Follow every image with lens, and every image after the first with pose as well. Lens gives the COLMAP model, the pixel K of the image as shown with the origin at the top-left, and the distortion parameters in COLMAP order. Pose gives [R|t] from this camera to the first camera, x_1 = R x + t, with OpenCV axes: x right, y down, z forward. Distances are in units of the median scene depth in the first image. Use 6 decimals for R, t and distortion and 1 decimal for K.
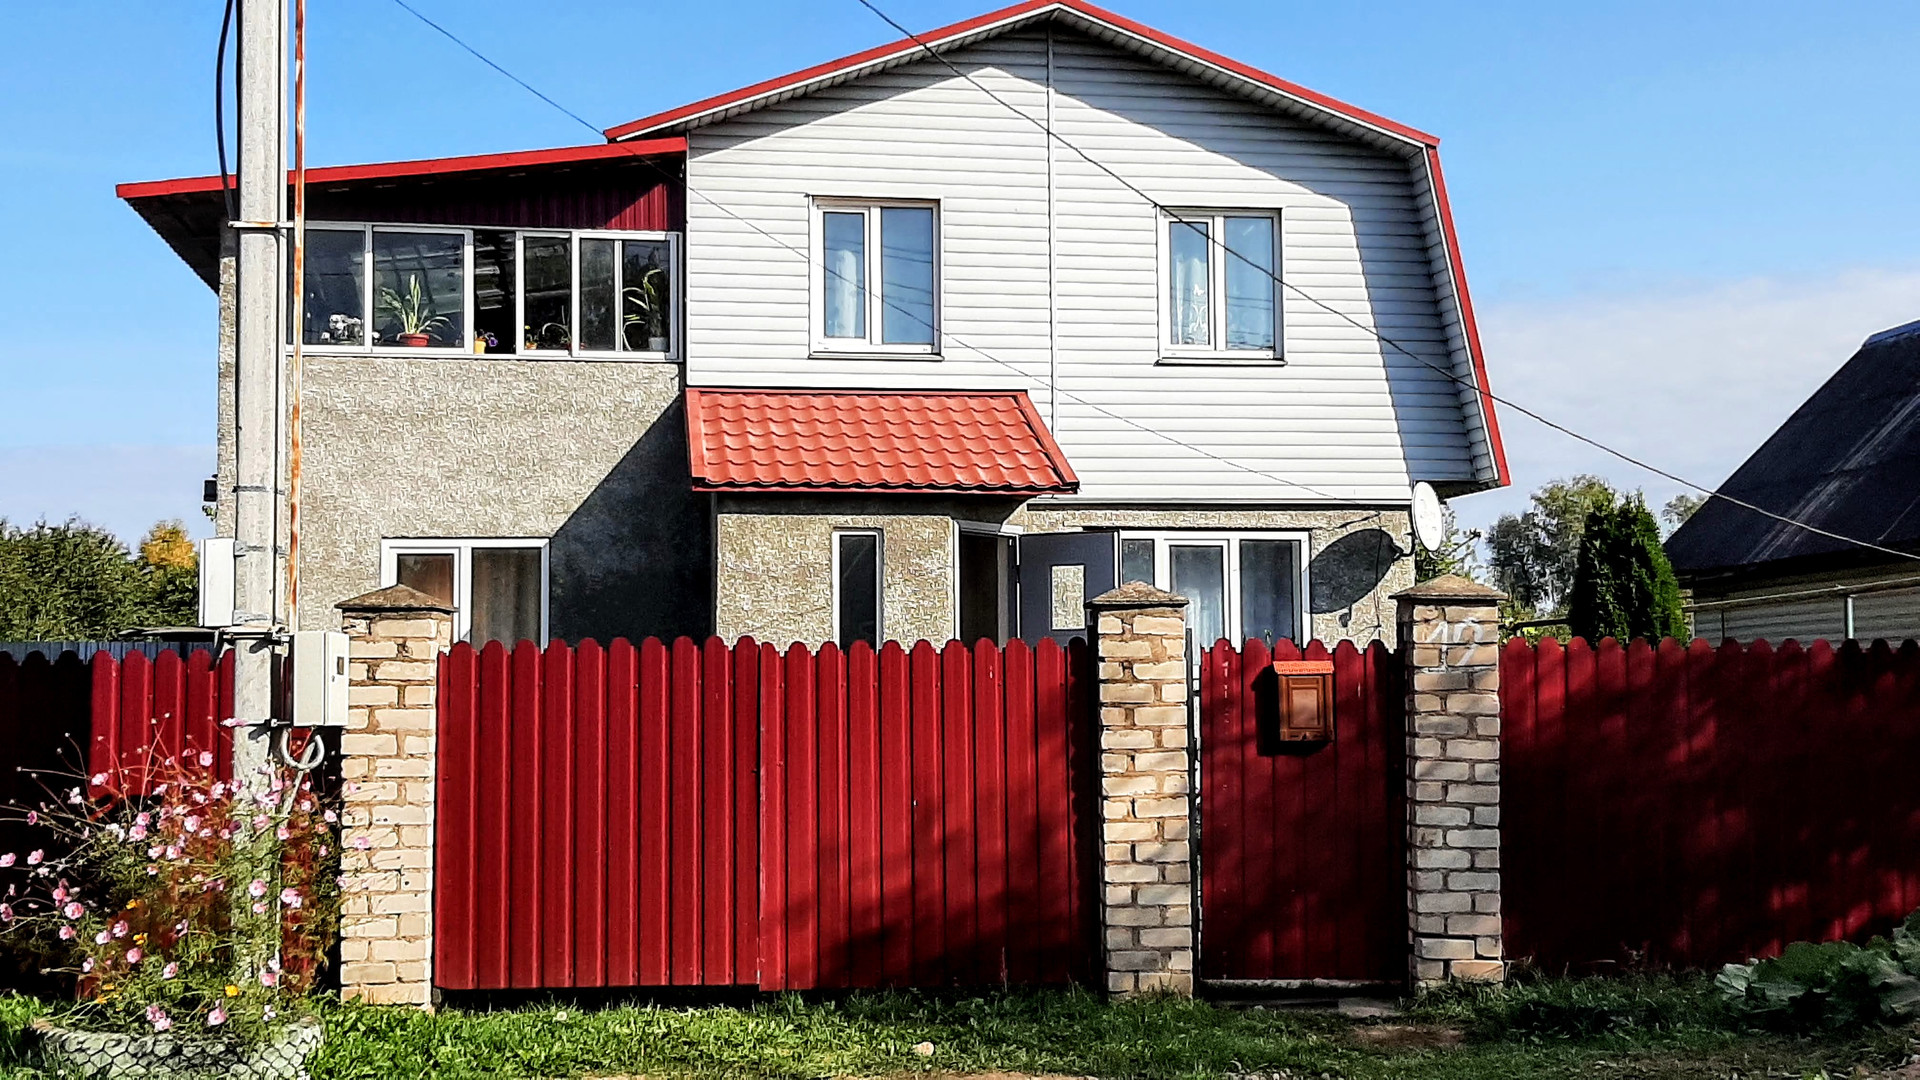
lens RADIAL K [[2242.9, 0, 960.0], [0, 2242.9, 540.0], [0, 0, 1]] dist [0.119926, -0.013159]
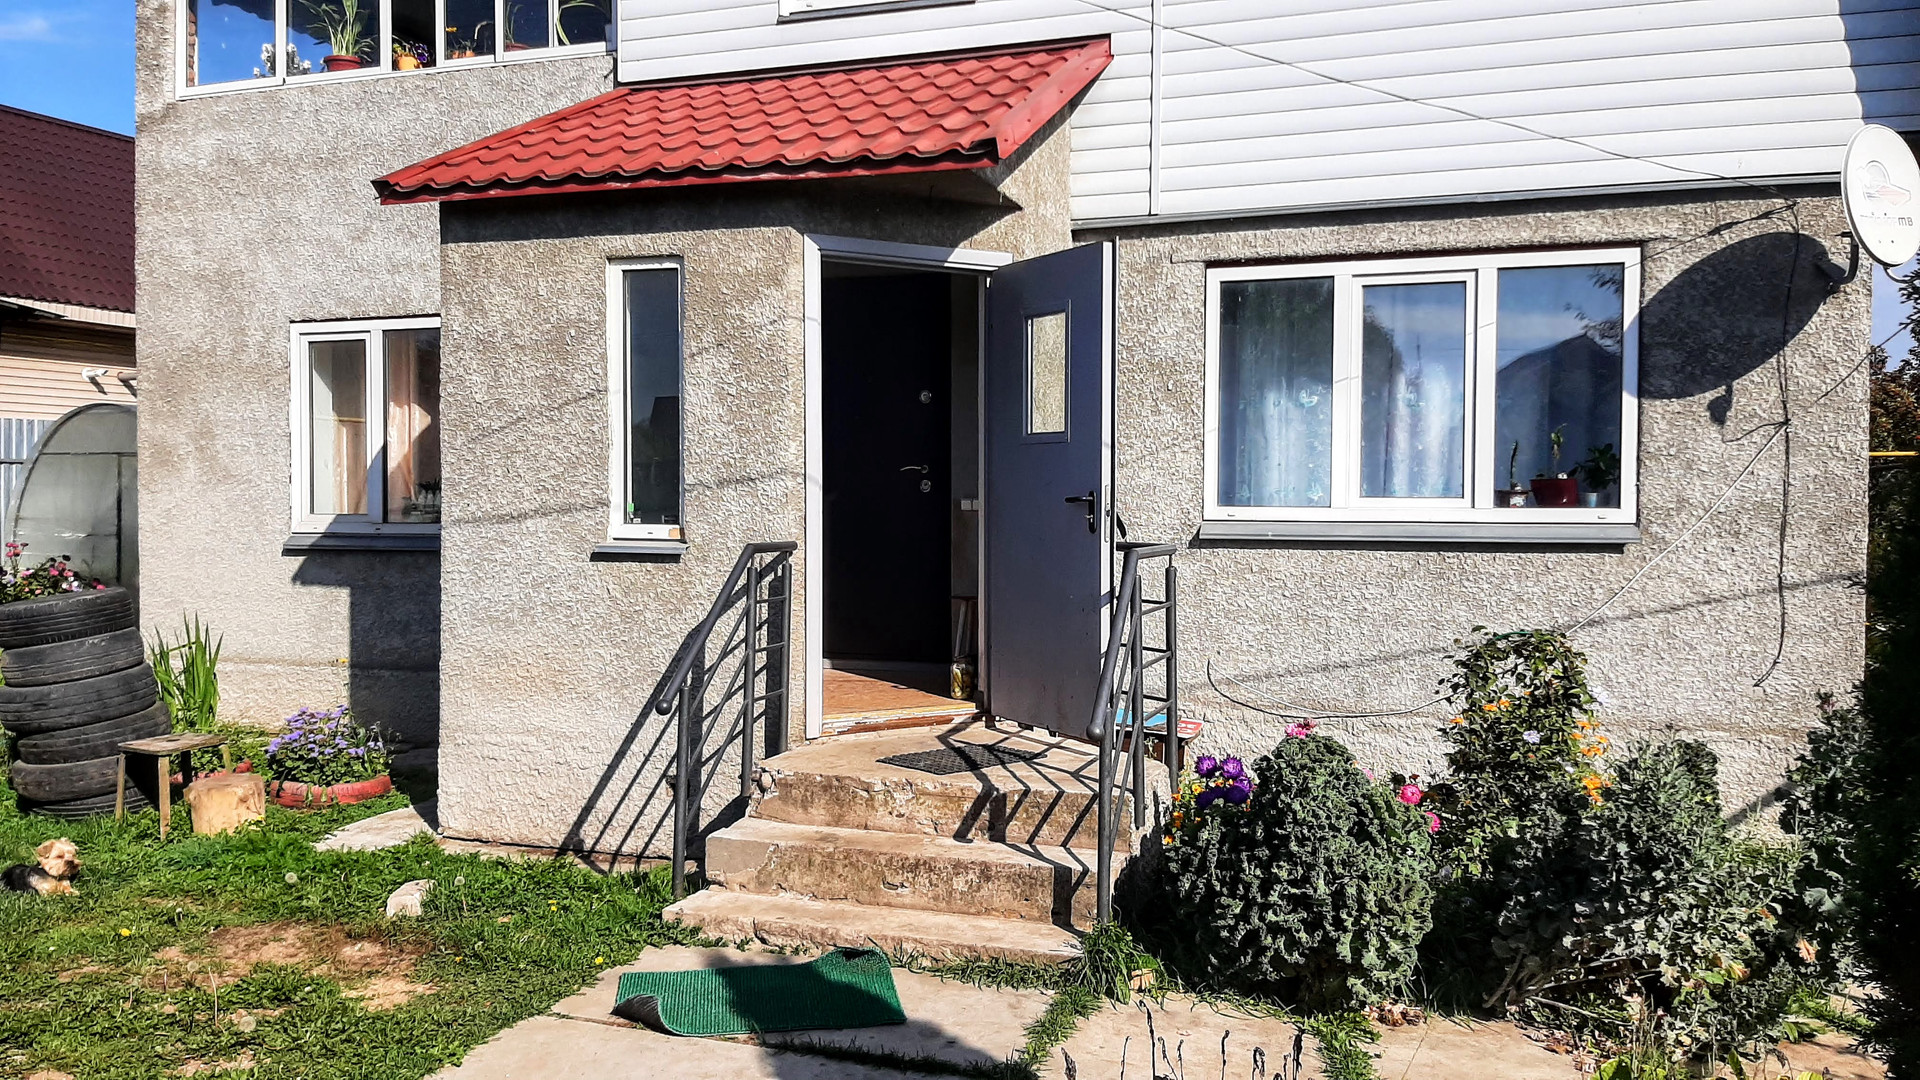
lens RADIAL K [[1460.9, 0, 960.0], [0, 1460.9, 540.0], [0, 0, 1]] dist [0.077528, -0.160907]
pose [[0.880702, 0.026304, -0.472939, 0.186723], [0.020586, 0.995388, 0.093695, 0.030298], [0.473223, -0.092253, 0.876099, 0.638738]]
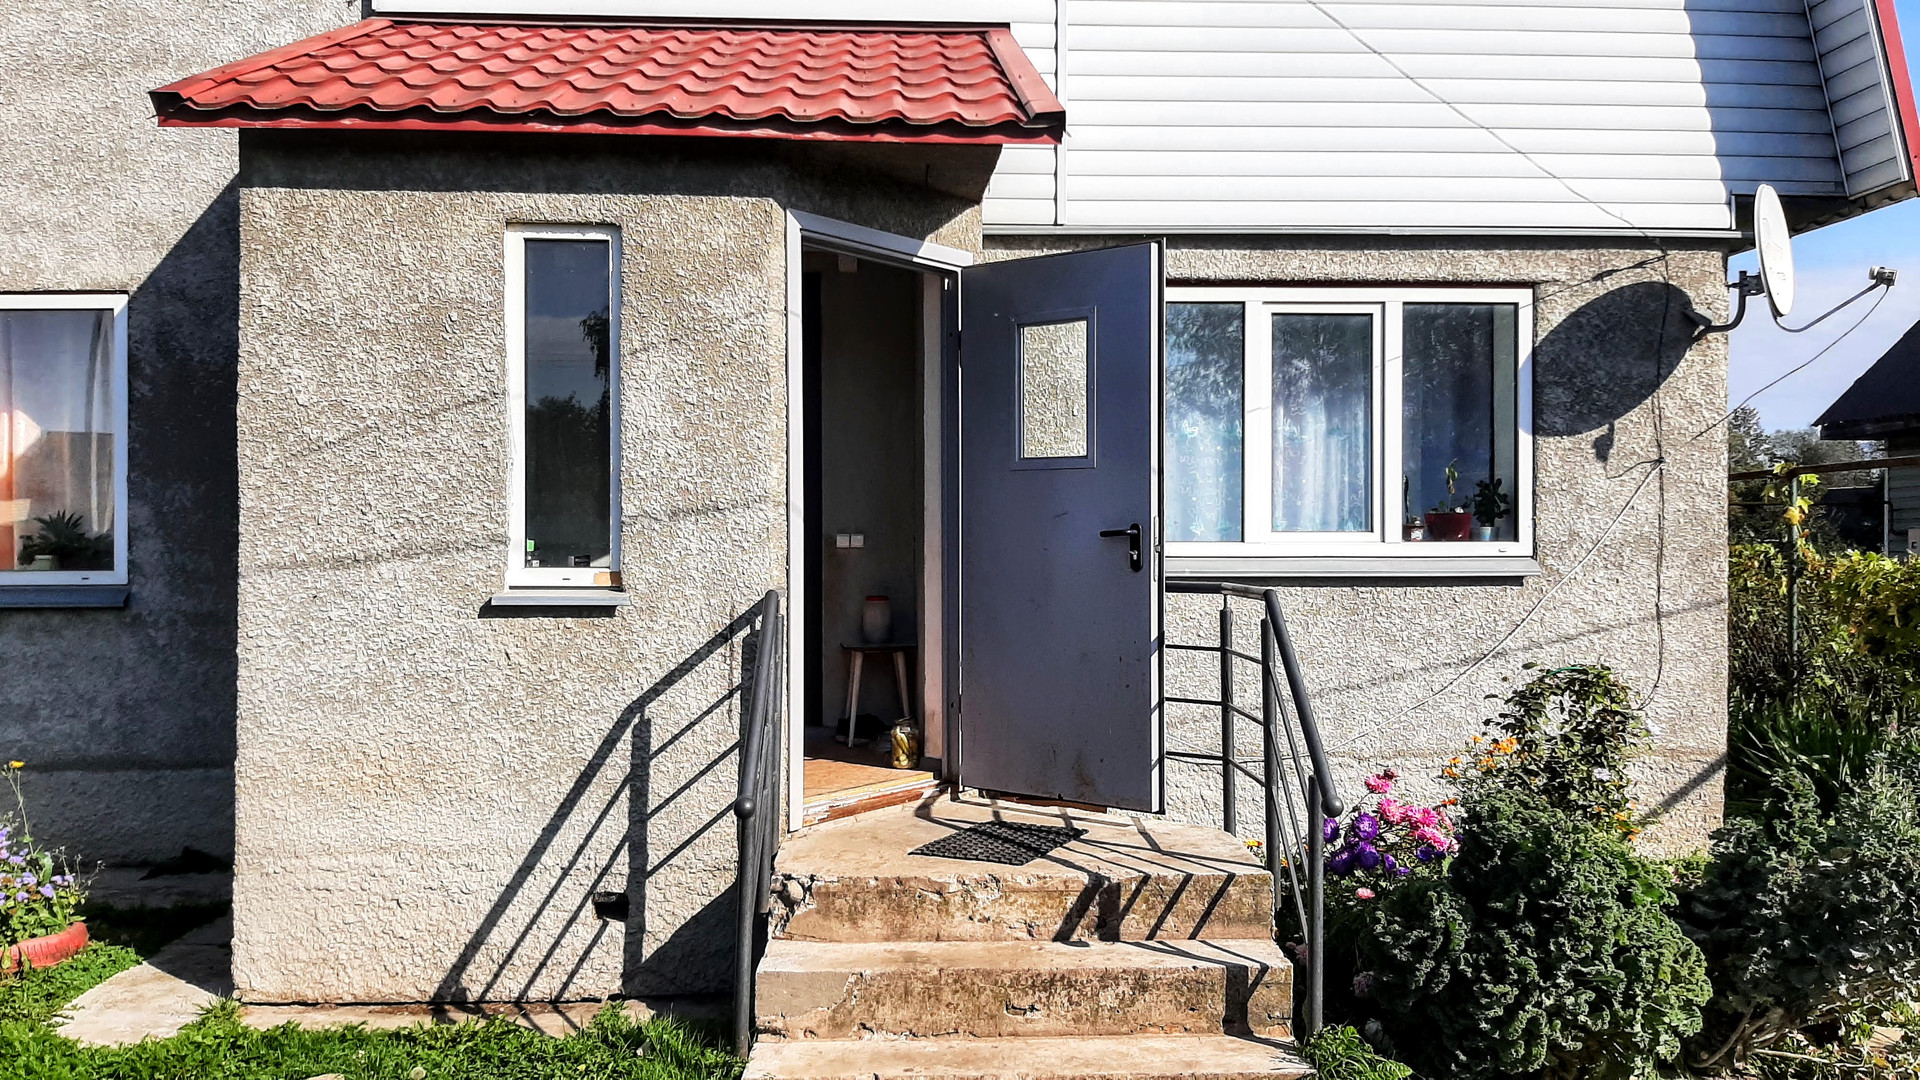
lens RADIAL K [[1463.1, 0, 960.0], [0, 1463.1, 540.0], [0, 0, 1]] dist [0.041106, -0.084018]
pose [[0.993285, 0.009663, -0.115292, 0.061016], [-0.001497, 0.997496, 0.070708, 0.033448], [0.115686, -0.070060, 0.990812, 0.650991]]
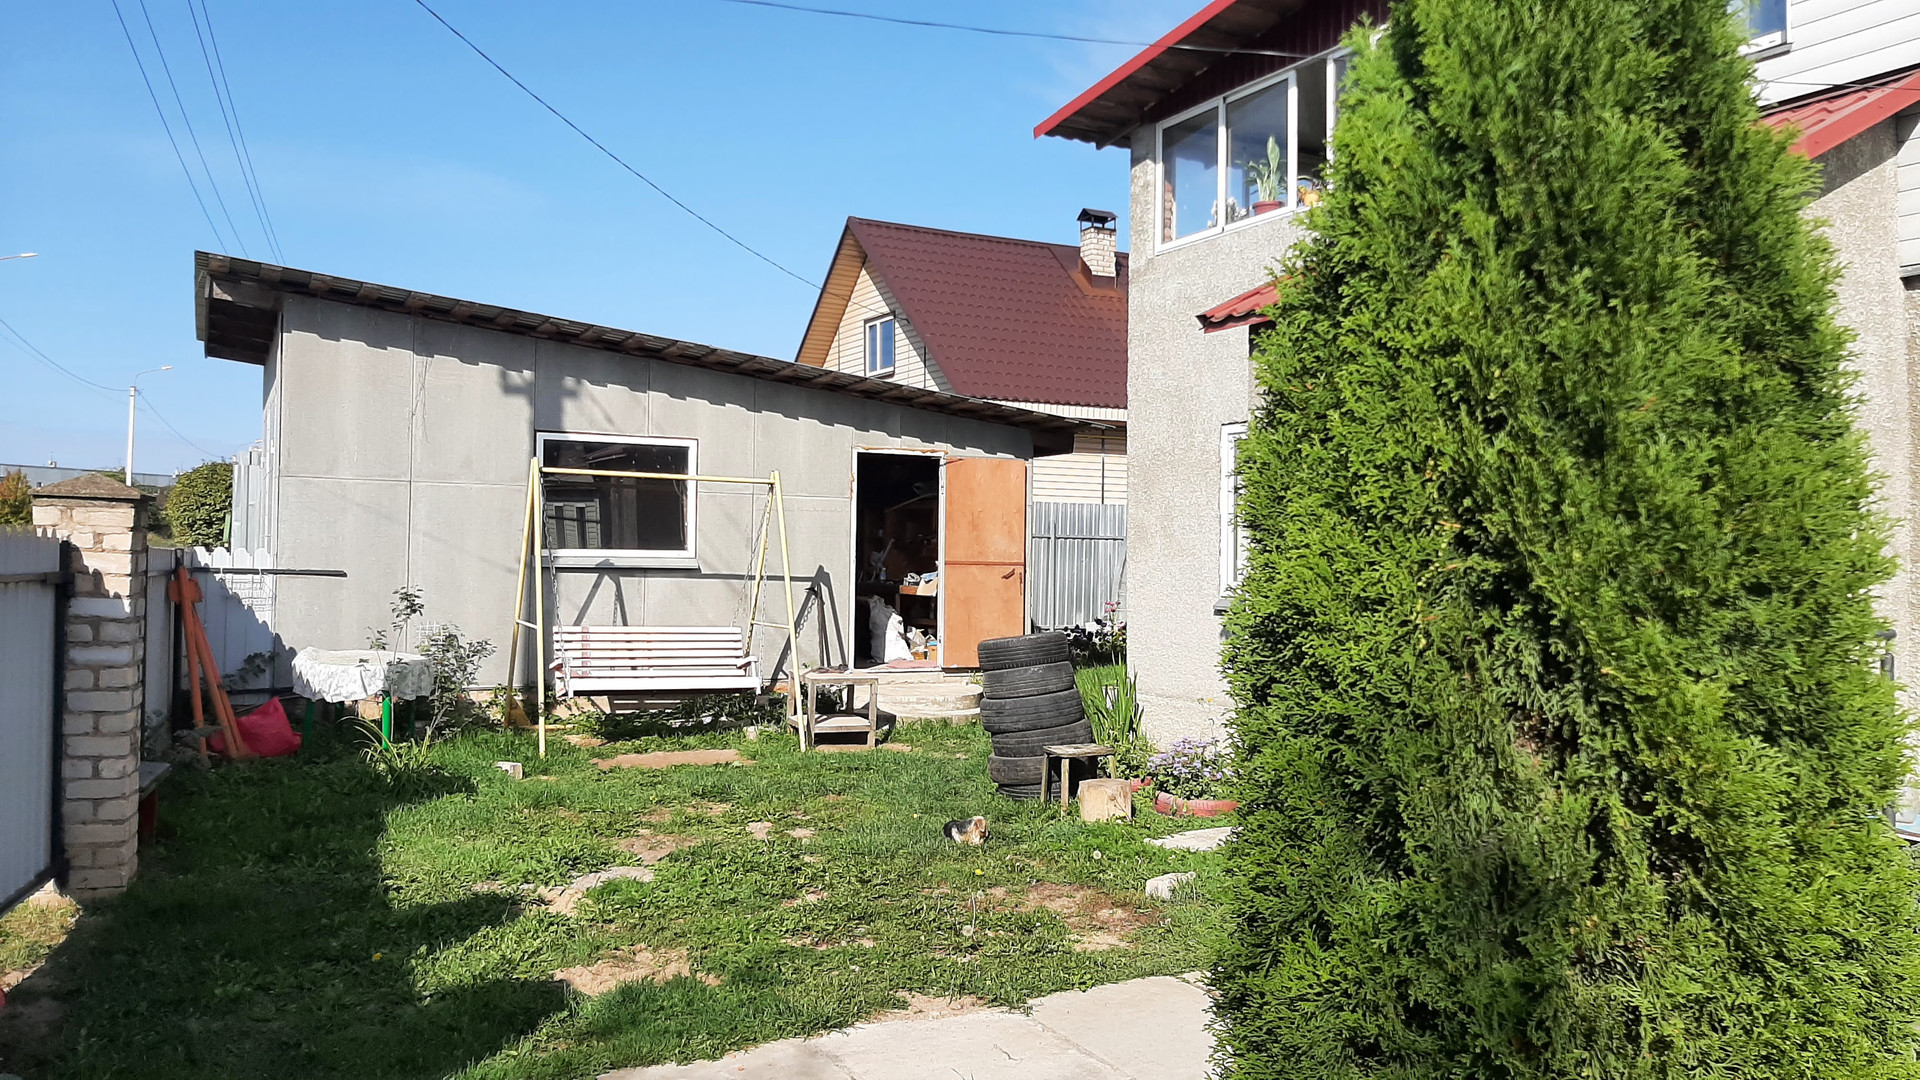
lens RADIAL K [[1460.9, 0, 960.0], [0, 1460.9, 540.0], [0, 0, 1]] dist [0.077528, -0.160907]
pose [[0.316777, 0.000989, -0.948499, 0.291566], [0.045288, 0.998843, 0.016167, 0.032133], [0.947418, -0.048077, 0.316366, 0.677828]]
